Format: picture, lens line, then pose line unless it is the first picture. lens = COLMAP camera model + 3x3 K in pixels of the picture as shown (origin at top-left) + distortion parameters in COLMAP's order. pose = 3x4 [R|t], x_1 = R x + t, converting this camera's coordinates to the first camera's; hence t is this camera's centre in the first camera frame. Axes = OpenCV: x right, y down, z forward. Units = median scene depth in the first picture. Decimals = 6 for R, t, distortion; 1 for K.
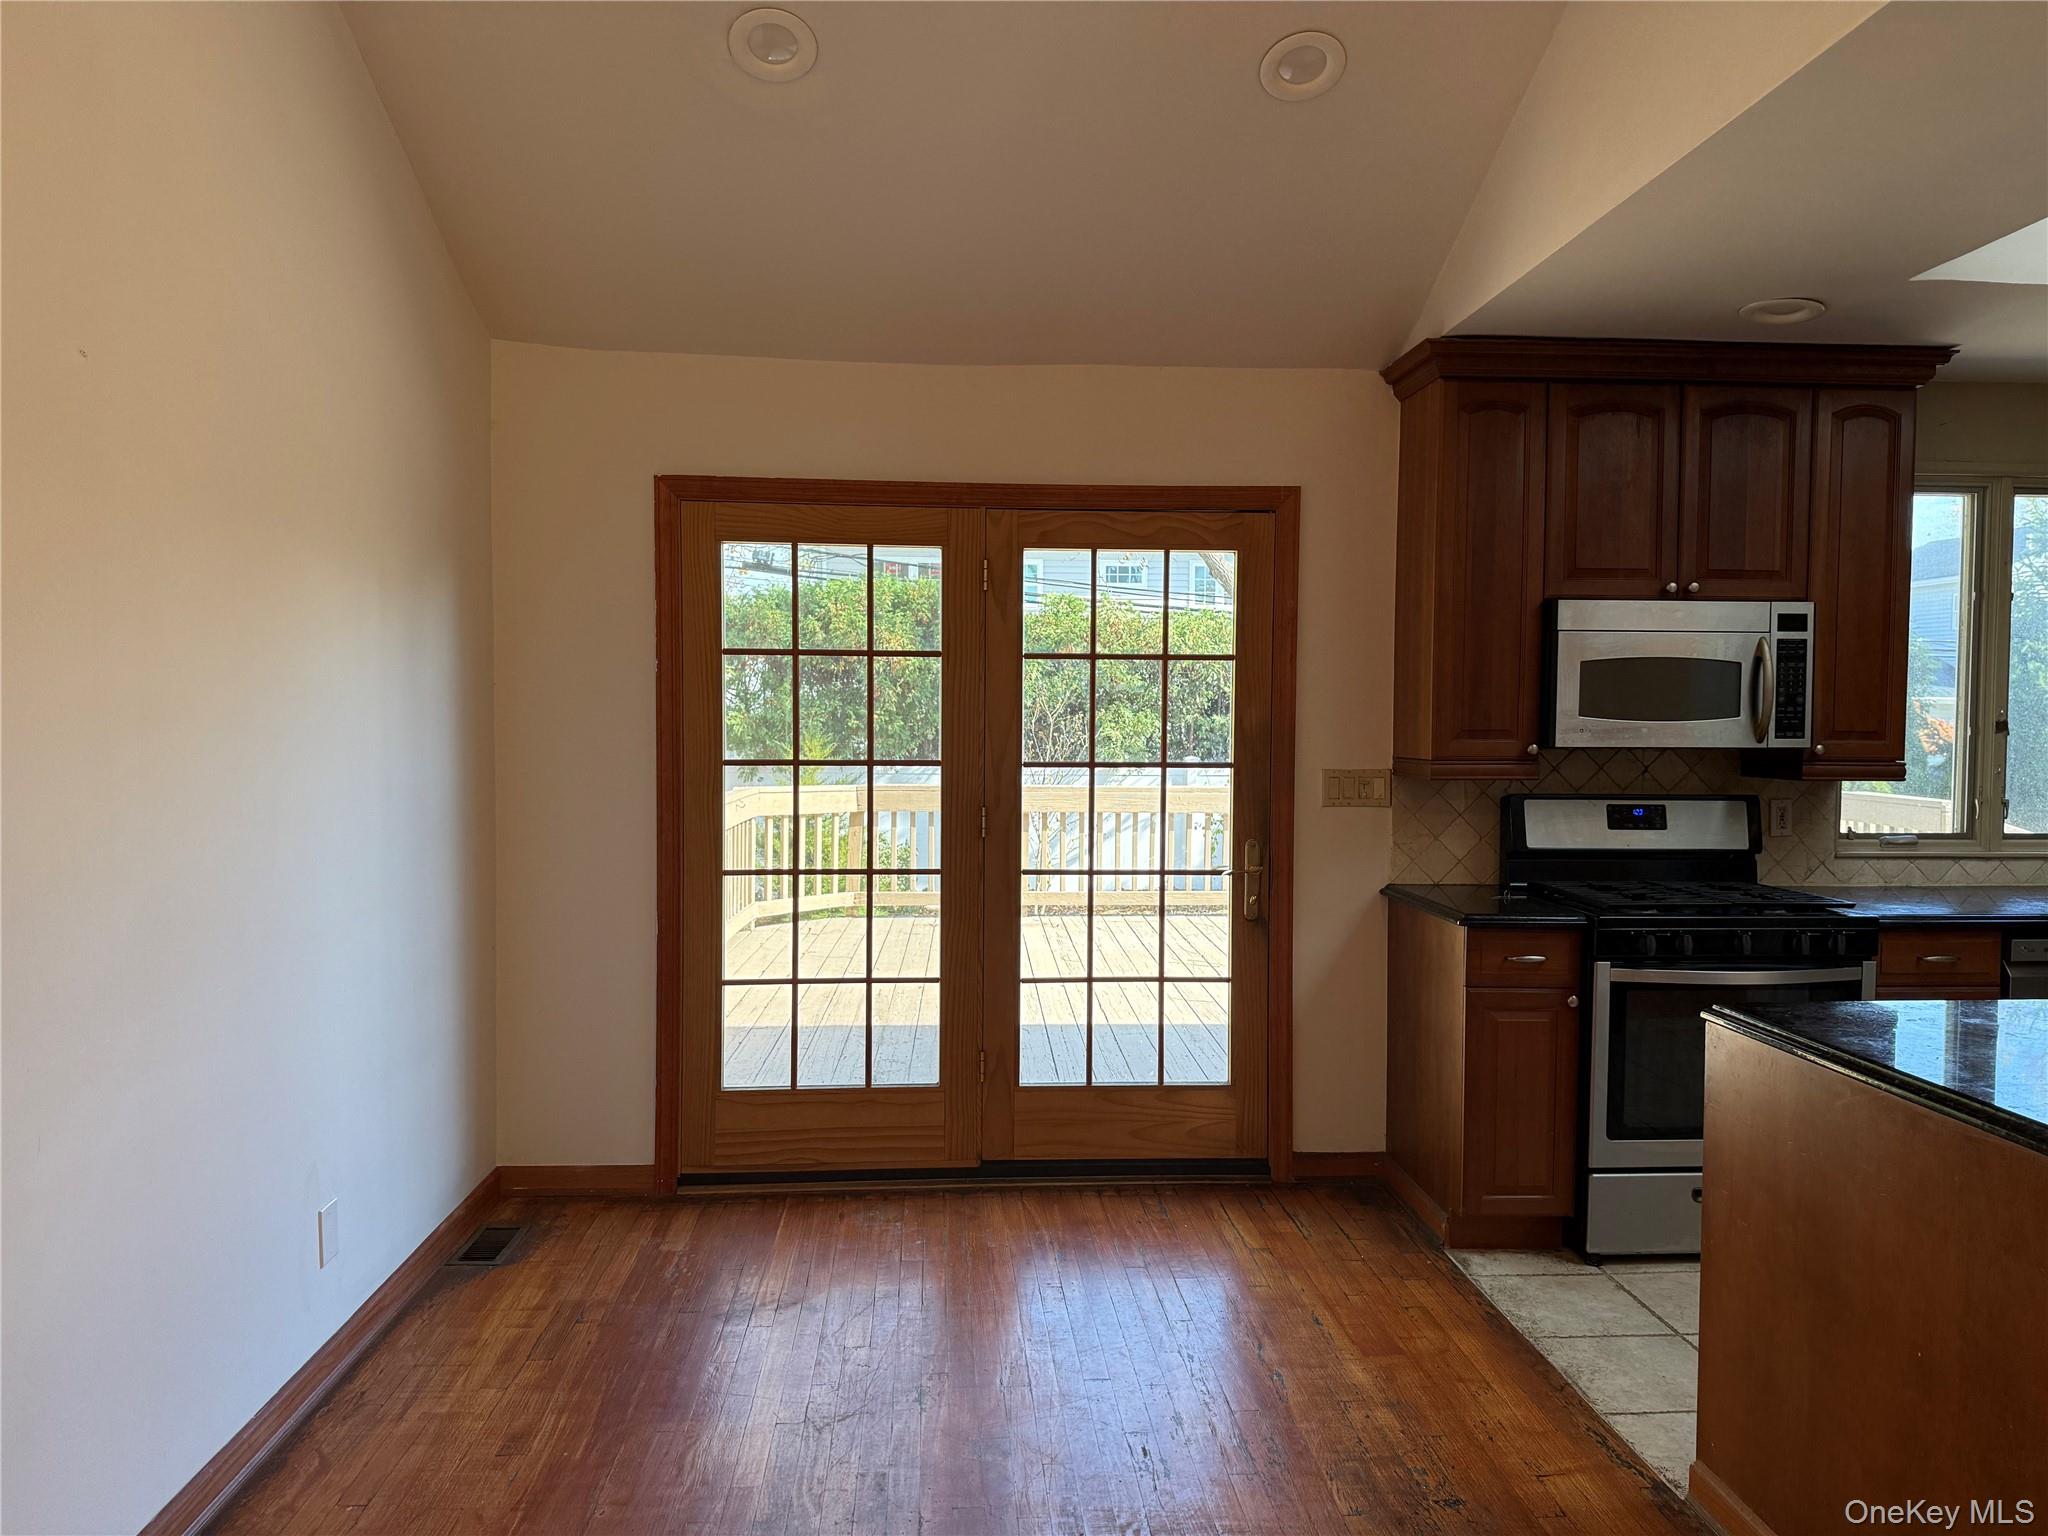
lens RADIAL K [[1420.1, 0, 1019.1], [0, 1420.1, 771.7], [0, 0, 1]] dist [0.118544, -0.157934]
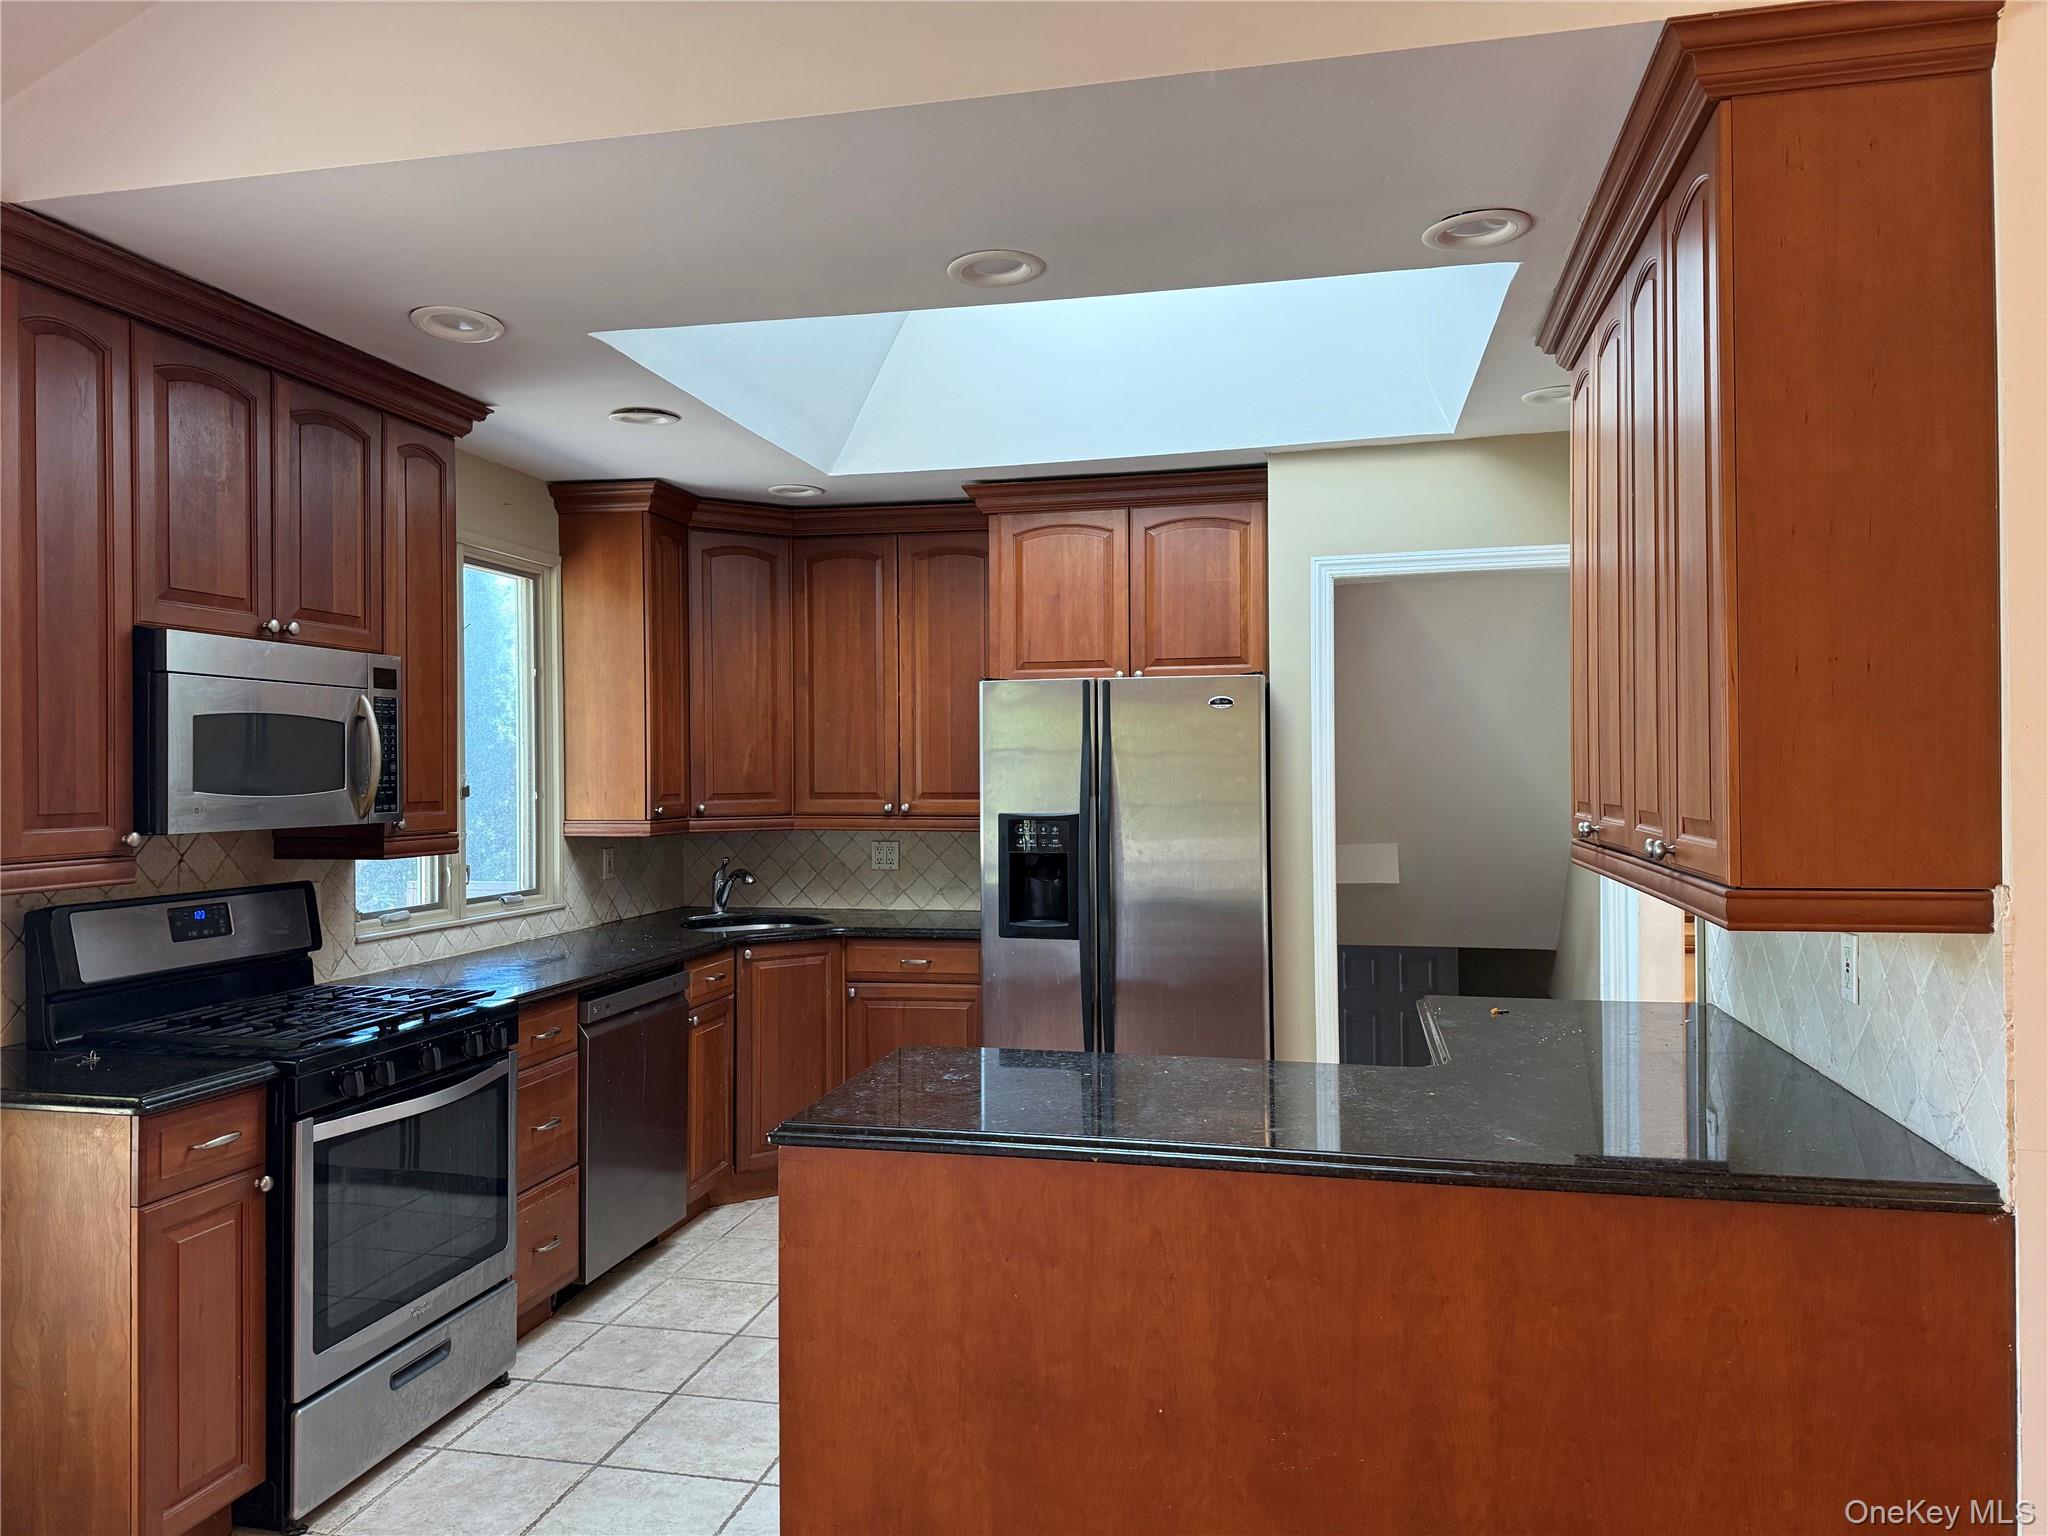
lens RADIAL K [[1455.4, 0, 1024.0], [0, 1455.4, 768.0], [0, 0, 1]] dist [0.044140, -0.095403]
pose [[0.275391, -0.006232, 0.961312, -0.199287], [0.045806, 0.998928, -0.006646, -0.025518], [-0.960240, 0.045864, 0.275382, 0.386487]]
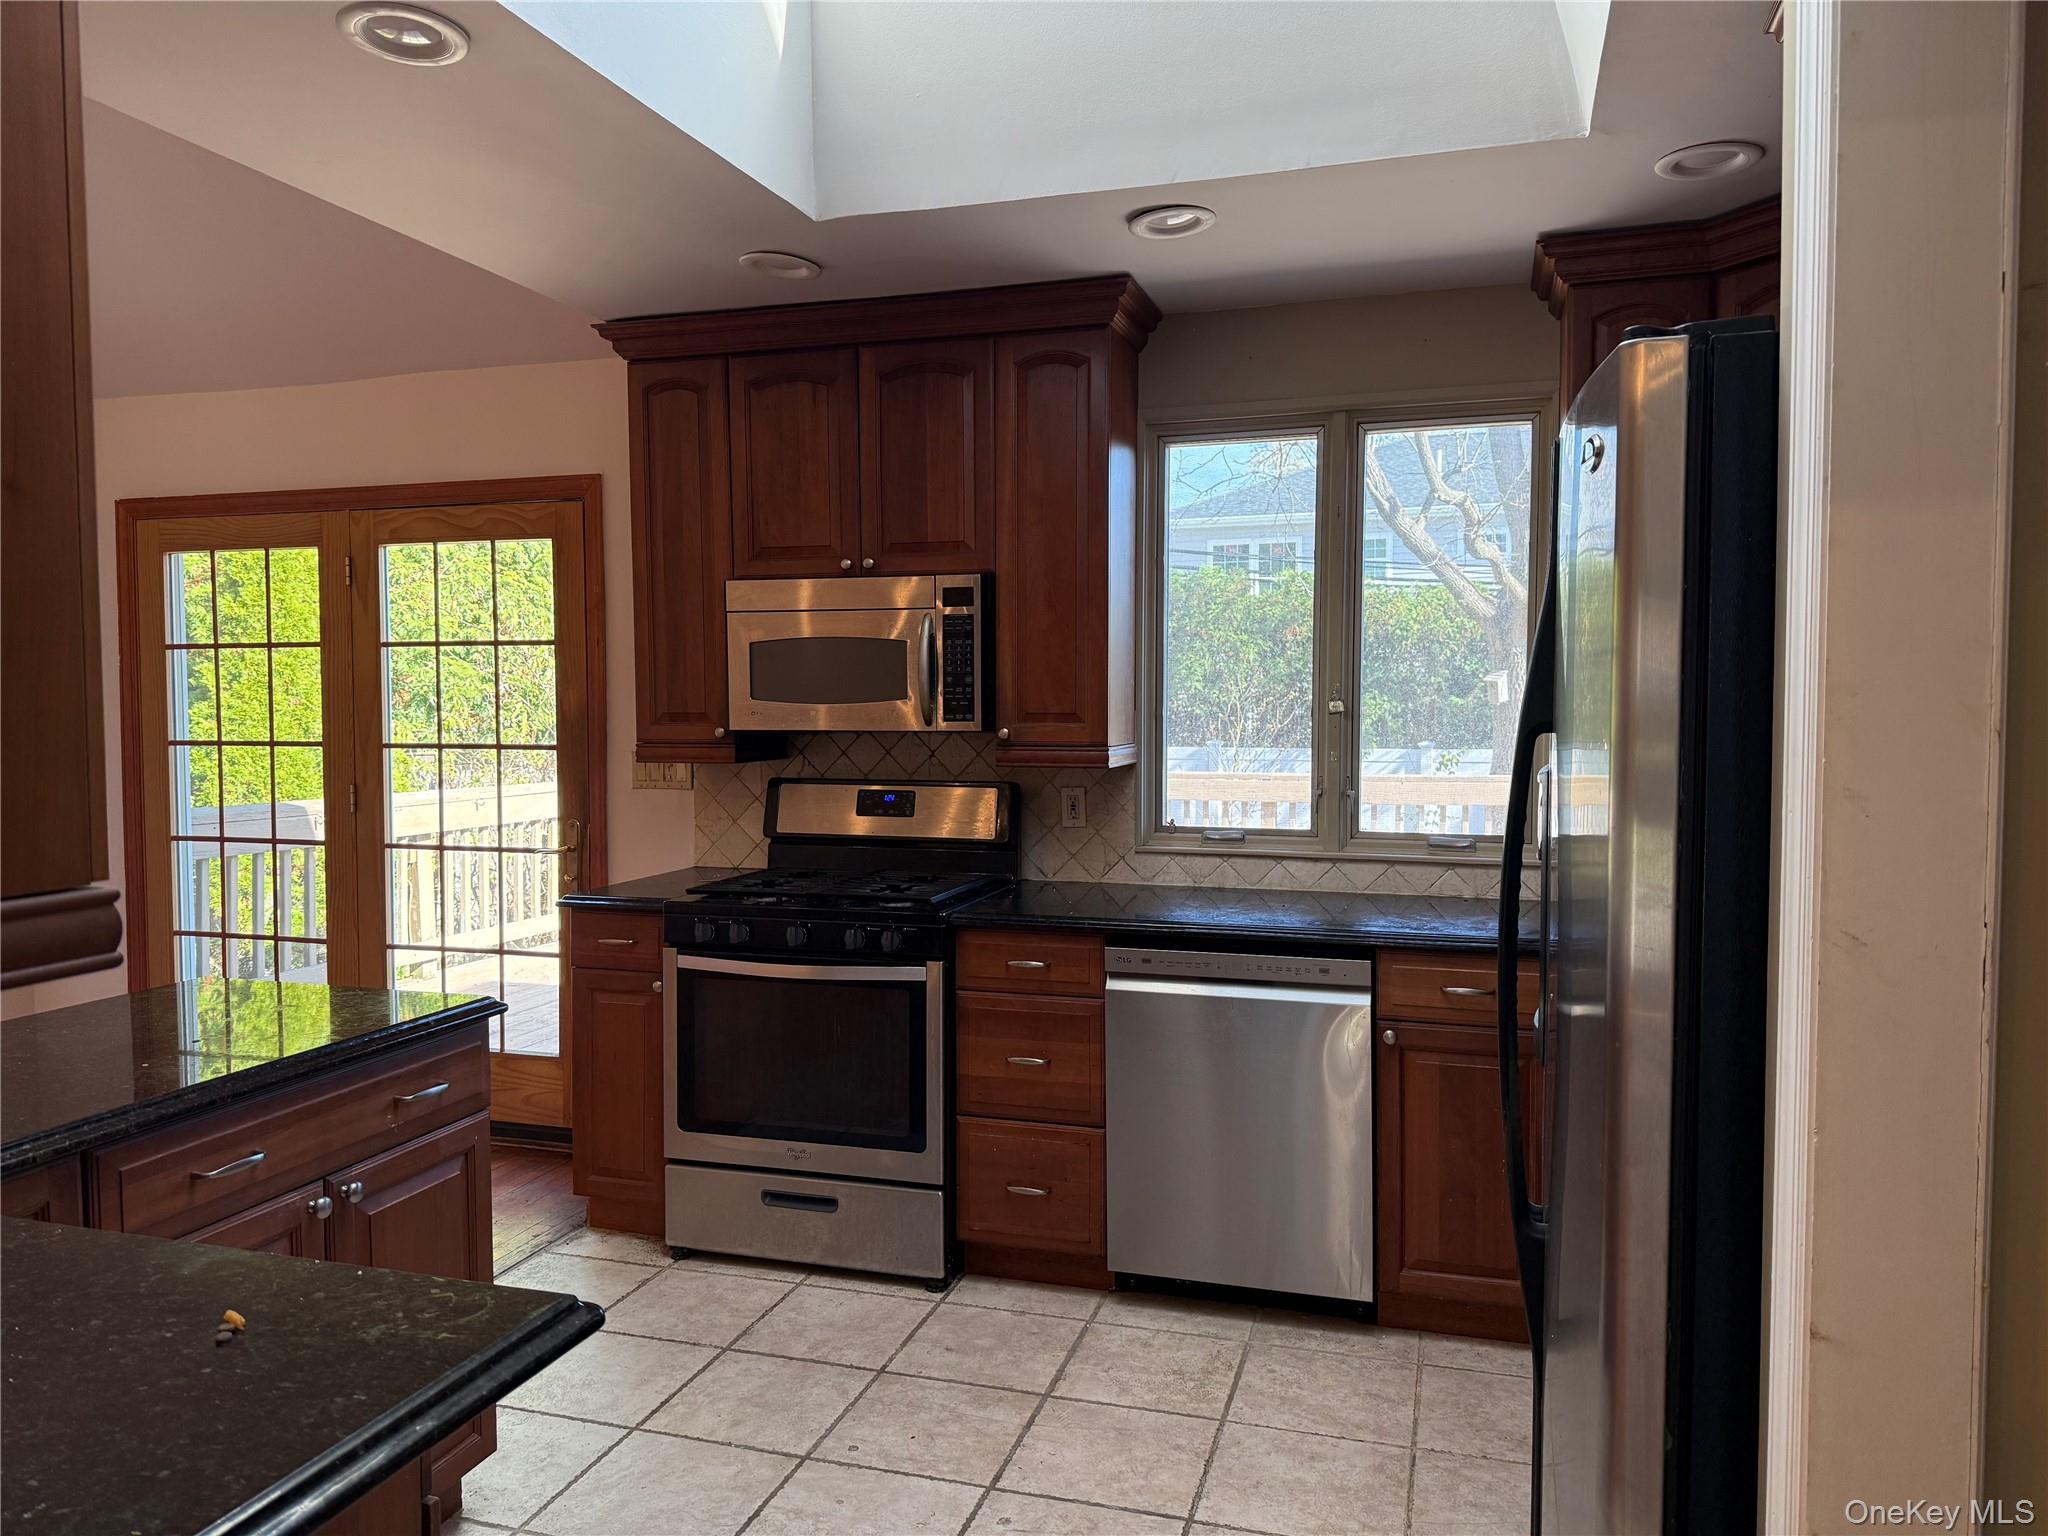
lens RADIAL K [[1435.3, 0, 1018.7], [0, 1435.3, 756.9], [0, 0, 1]] dist [0.116433, -0.247229]
pose [[0.933973, 0.007227, -0.357270, 0.881332], [-0.005826, 0.999971, 0.004998, -0.004765], [0.357296, -0.002586, 0.933988, 0.149558]]
